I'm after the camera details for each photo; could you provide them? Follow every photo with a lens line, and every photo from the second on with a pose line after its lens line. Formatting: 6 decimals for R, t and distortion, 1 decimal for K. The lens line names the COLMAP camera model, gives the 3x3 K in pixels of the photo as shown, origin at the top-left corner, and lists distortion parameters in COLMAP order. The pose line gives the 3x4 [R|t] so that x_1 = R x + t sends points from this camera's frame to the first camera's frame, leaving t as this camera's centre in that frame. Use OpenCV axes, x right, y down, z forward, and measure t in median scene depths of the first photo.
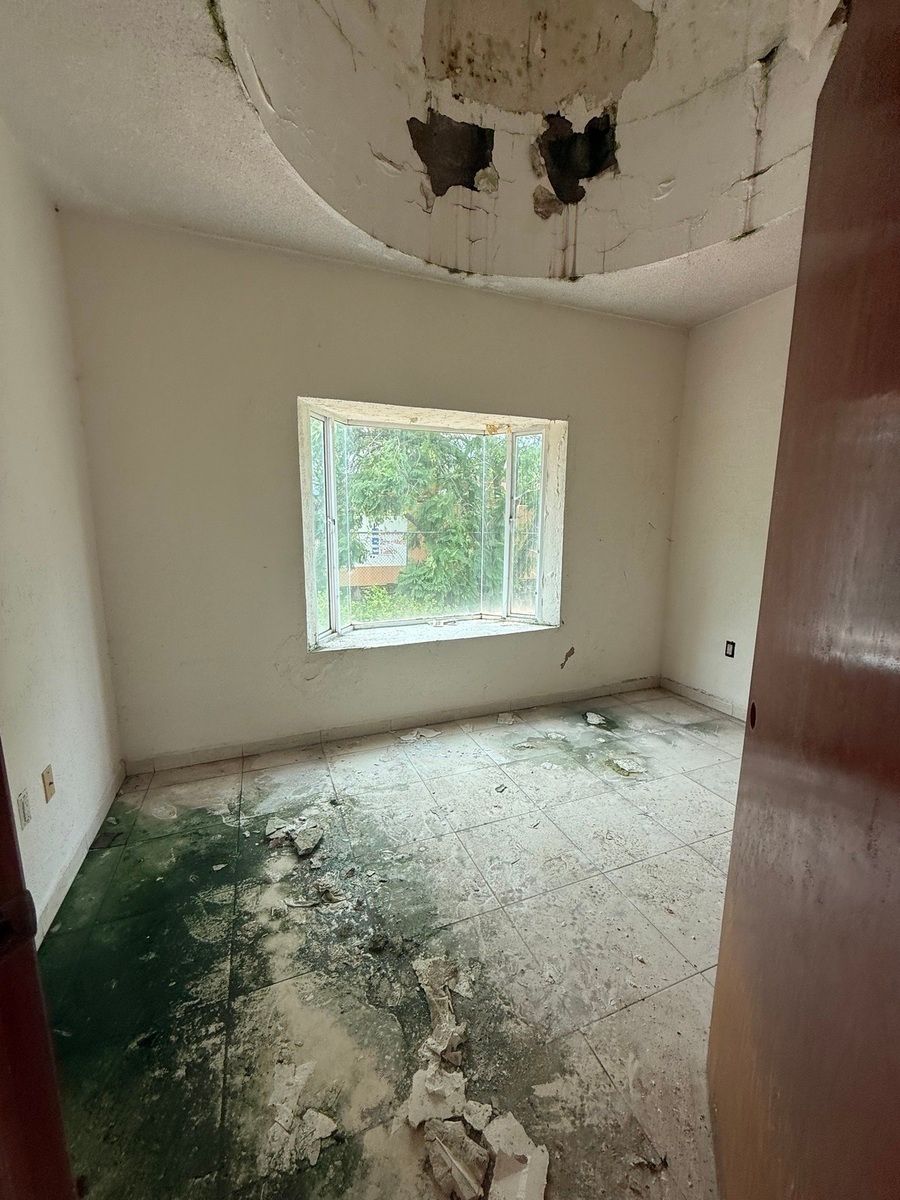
lens RADIAL K [[476.8, 0, 450.0], [0, 476.8, 601.0], [0, 0, 1]] dist [-0.002813, 0.001094]
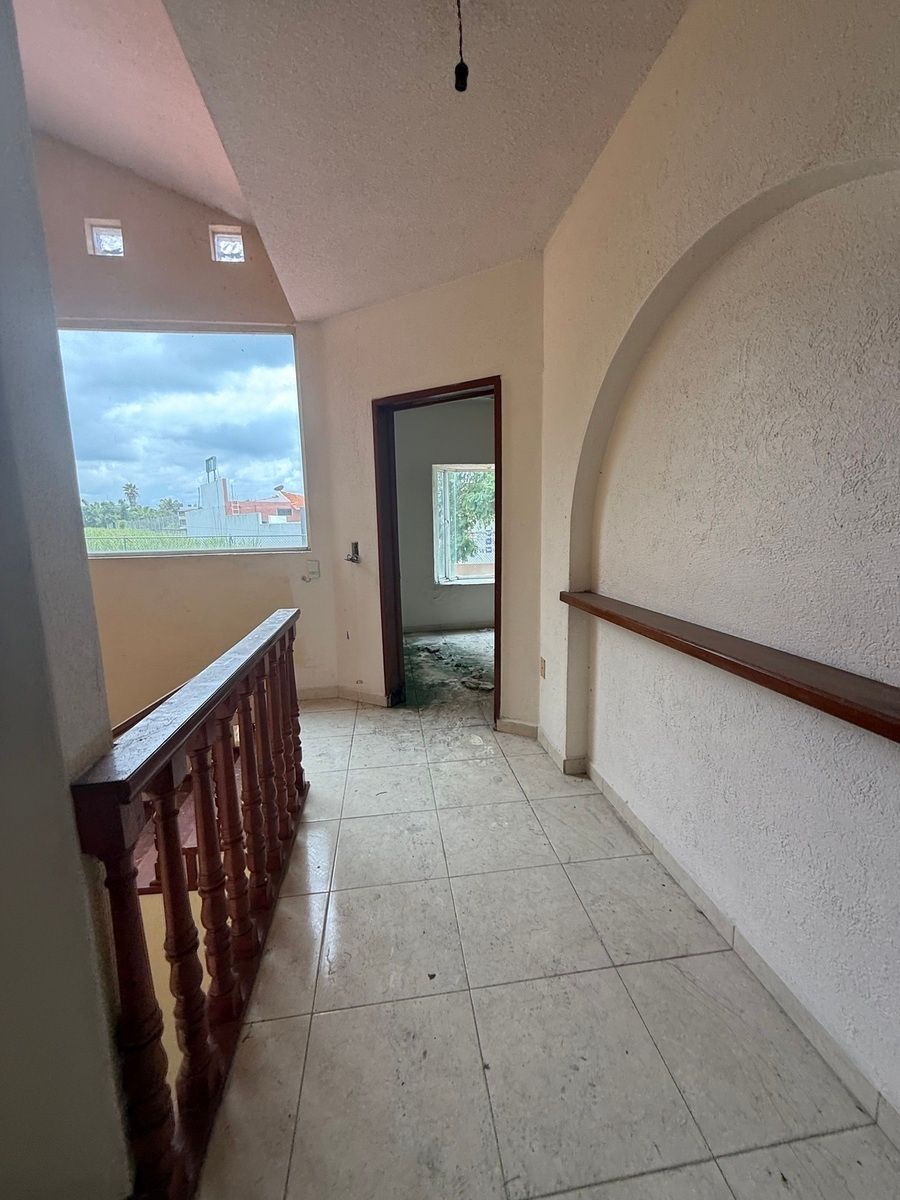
lens RADIAL K [[476.8, 0, 449.5], [0, 476.8, 596.8], [0, 0, 1]] dist [-0.002813, 0.001094]
pose [[0.969193, 0.014508, -0.245875, 0.396099], [-0.018621, 0.999723, -0.014411, 0.275395], [0.245597, 0.018545, 0.969195, -1.430847]]
